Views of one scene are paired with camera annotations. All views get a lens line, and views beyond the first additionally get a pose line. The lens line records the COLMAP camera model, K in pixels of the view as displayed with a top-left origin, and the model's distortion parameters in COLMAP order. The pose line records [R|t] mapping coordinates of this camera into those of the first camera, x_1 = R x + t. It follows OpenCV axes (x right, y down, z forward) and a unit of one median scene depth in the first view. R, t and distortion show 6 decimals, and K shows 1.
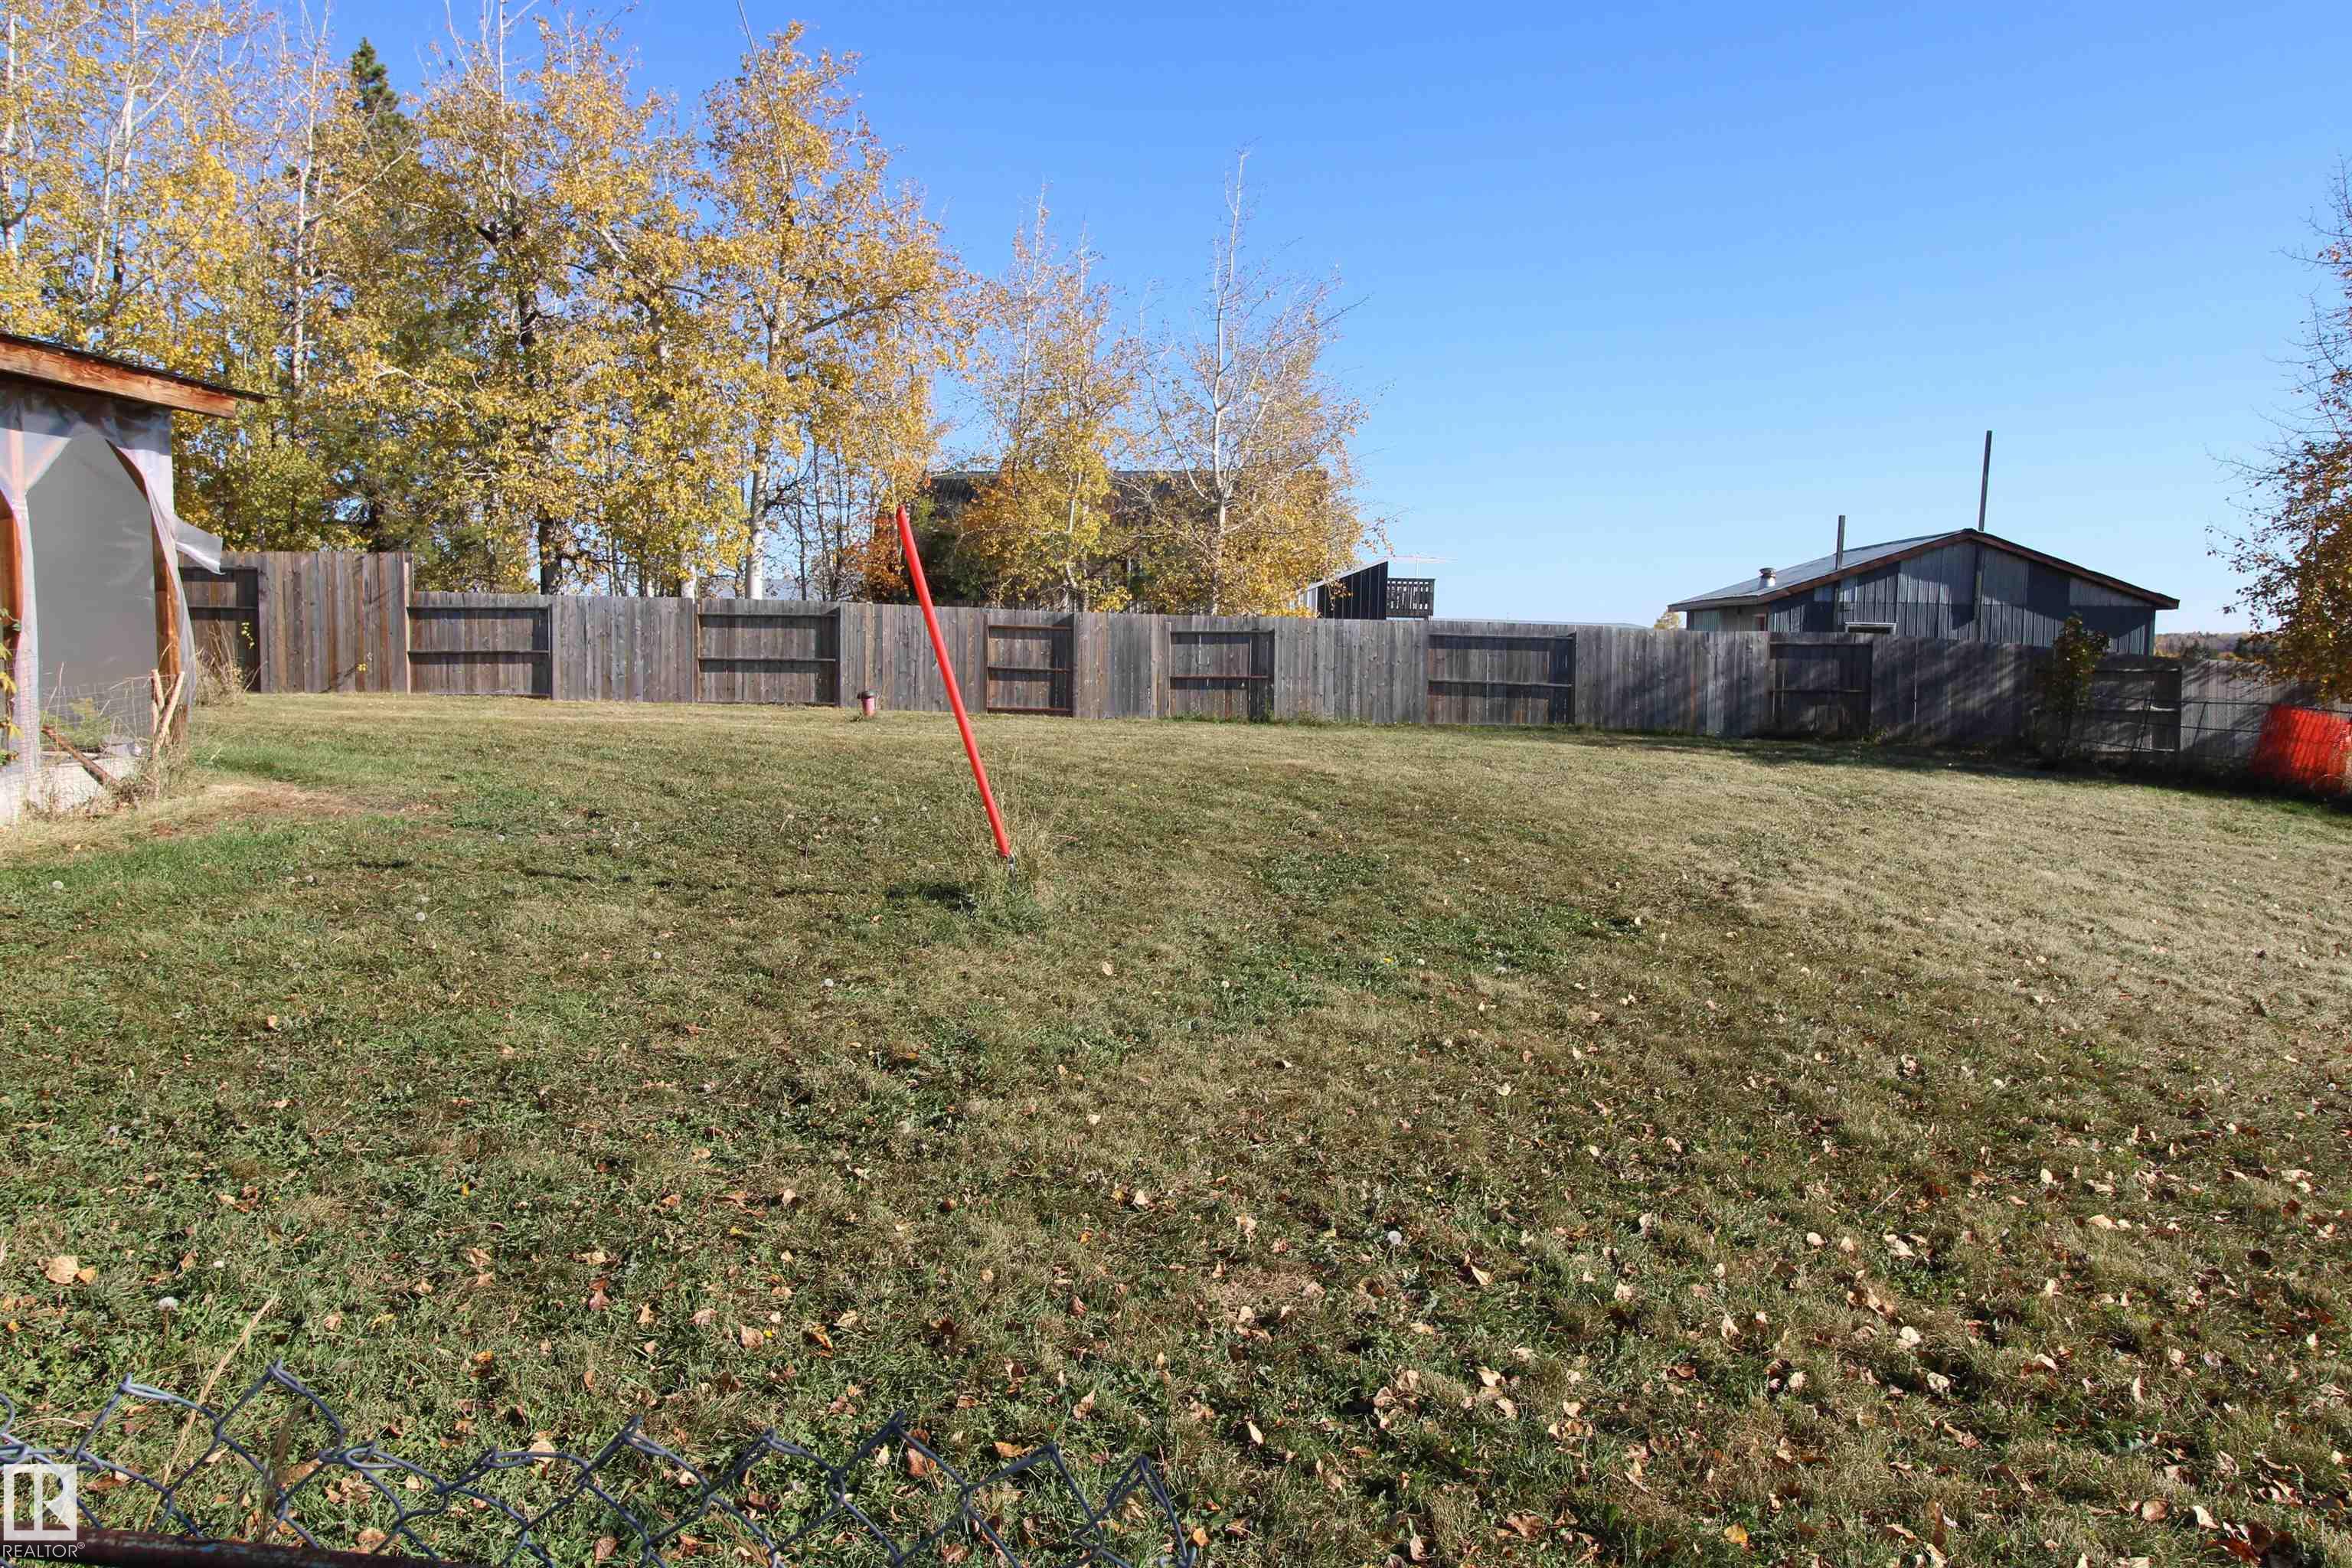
lens RADIAL K [[2863.1, 0, 1176.0], [0, 2863.1, 784.0], [0, 0, 1]] dist [0.037828, 0.031597]
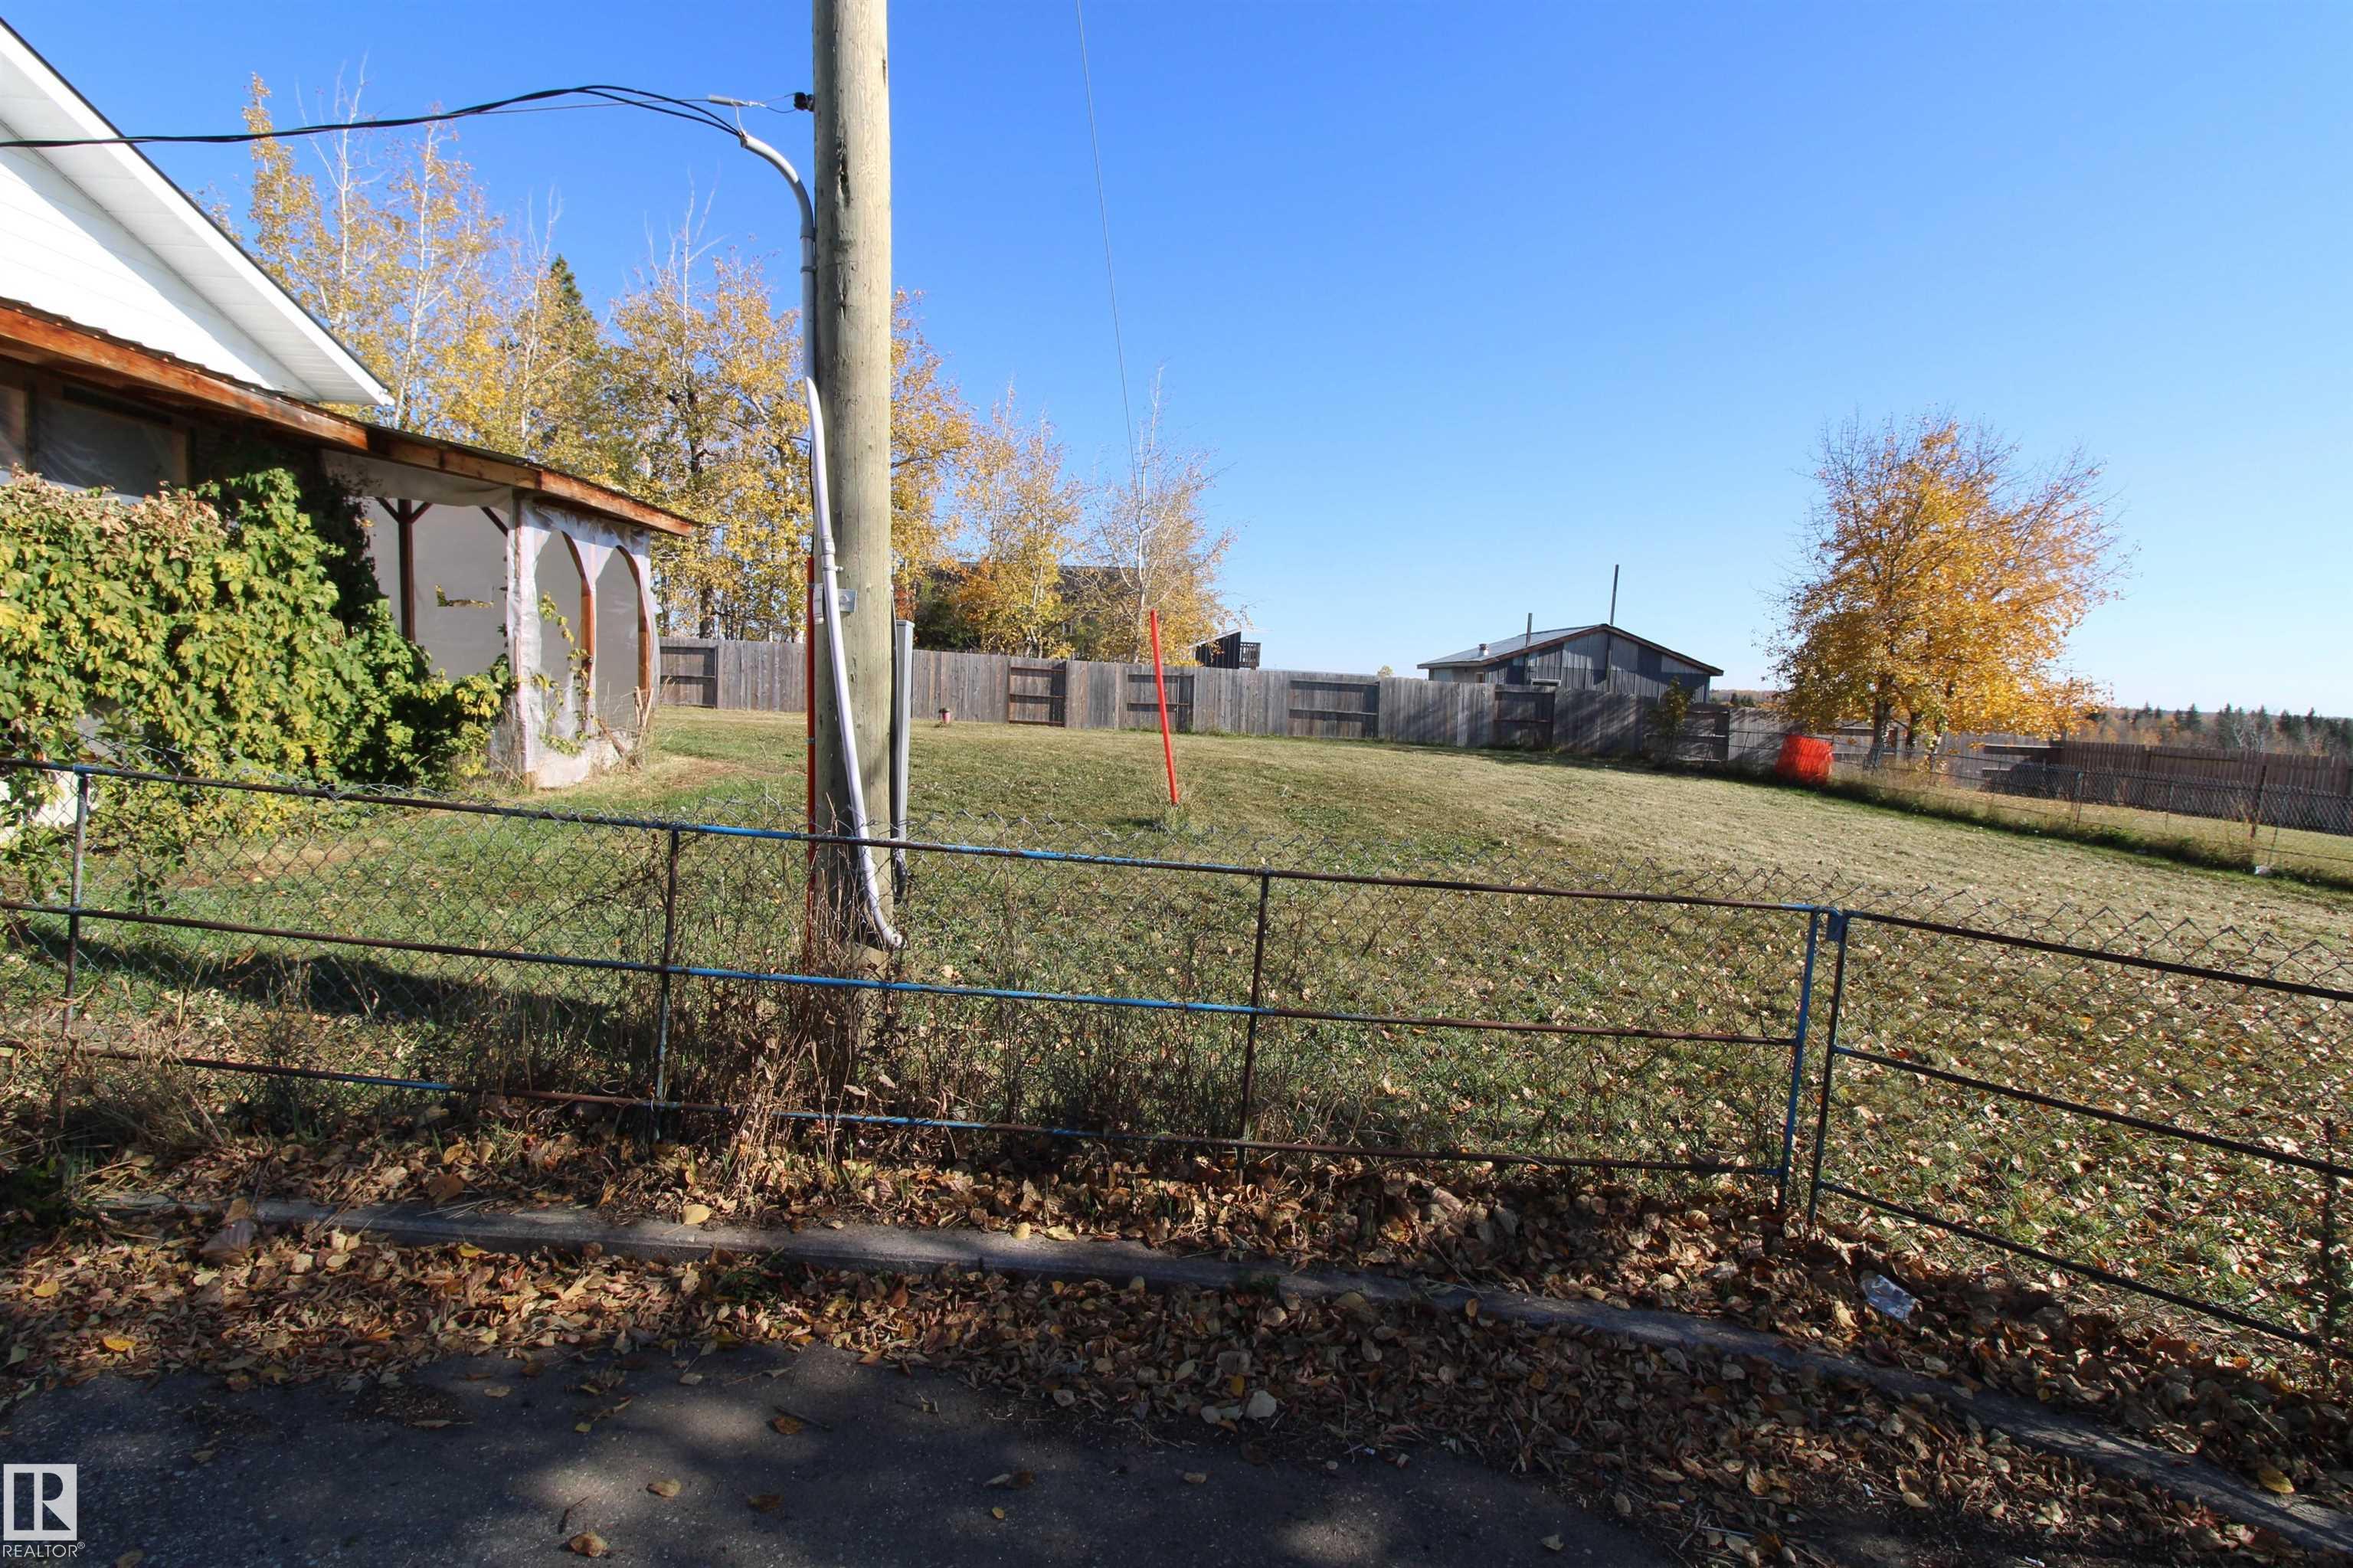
lens RADIAL K [[2864.4, 0, 1176.5], [0, 2864.4, 784.0], [0, 0, 1]] dist [0.037828, 0.031597]
pose [[0.972082, 0.015654, 0.234117, -0.341973], [-0.013526, 0.999851, -0.010694, 0.023359], [-0.234249, 0.007229, 0.972150, -0.531512]]
